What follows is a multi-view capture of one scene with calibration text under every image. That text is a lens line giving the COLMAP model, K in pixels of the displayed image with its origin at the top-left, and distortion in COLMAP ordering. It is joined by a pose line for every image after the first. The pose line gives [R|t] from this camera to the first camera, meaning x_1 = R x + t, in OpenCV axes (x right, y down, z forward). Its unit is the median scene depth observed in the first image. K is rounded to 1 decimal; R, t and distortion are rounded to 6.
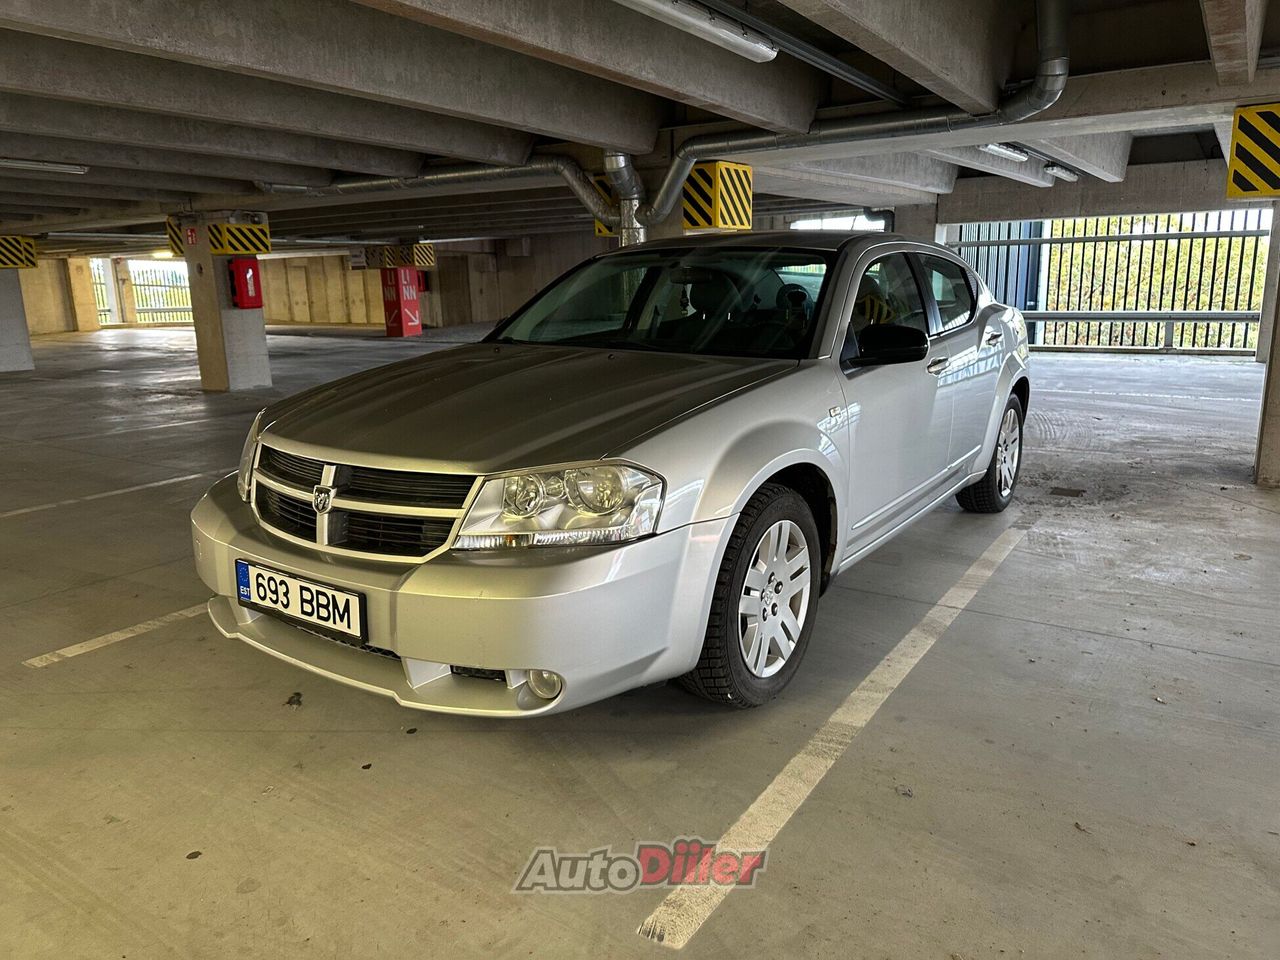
lens RADIAL K [[889.1, 0, 640.0], [0, 889.1, 480.0], [0, 0, 1]] dist [-0.006244, -0.003638]
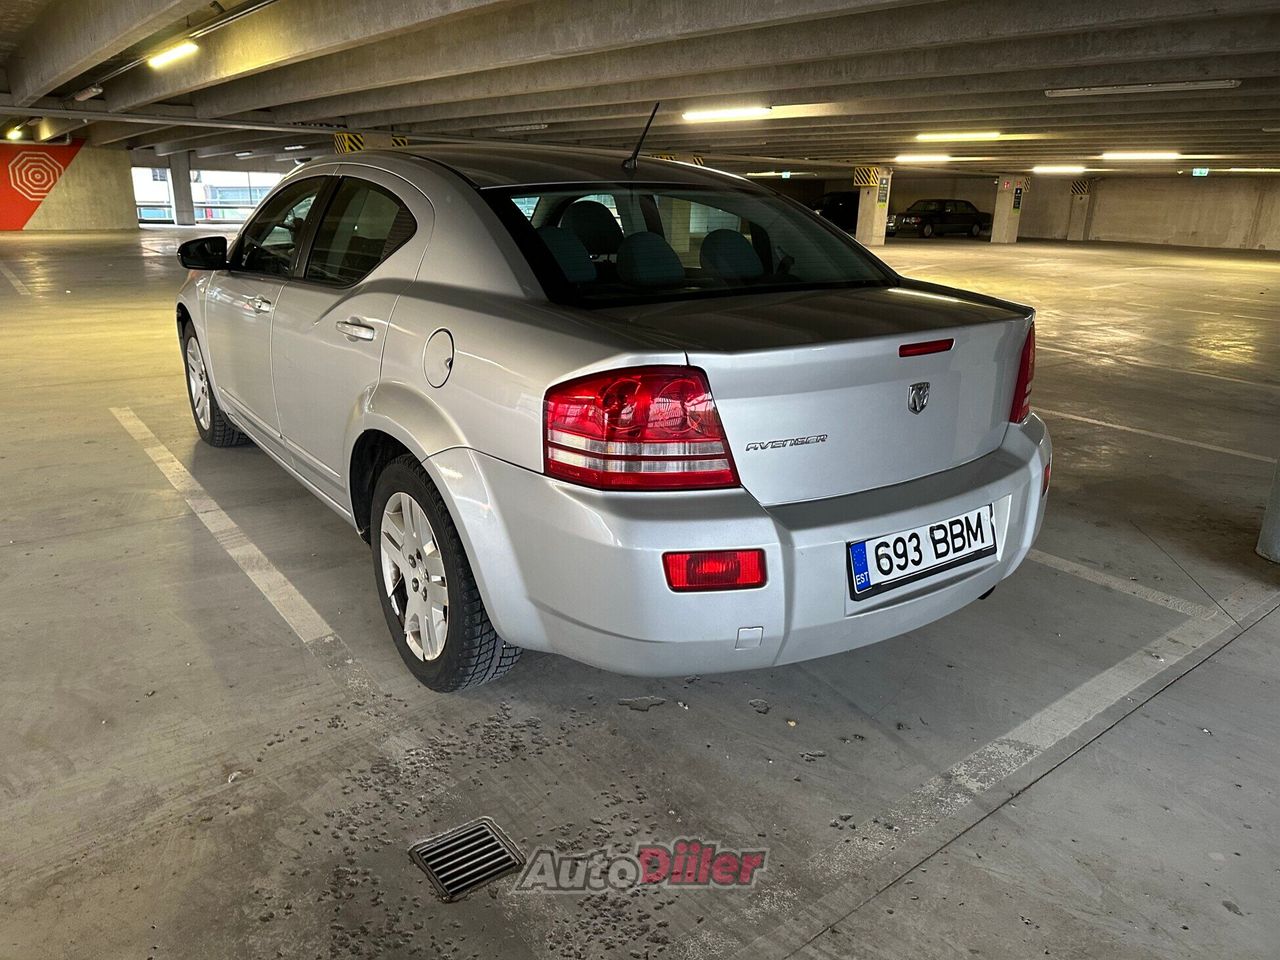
lens RADIAL K [[889.1, 0, 640.0], [0, 889.1, 480.0], [0, 0, 1]] dist [-0.006244, -0.003638]
pose [[-0.319223, 0.303075, -0.897910, 1.022044], [-0.229798, 0.894450, 0.383605, -0.384334], [0.919396, 0.328793, -0.215883, 1.525389]]
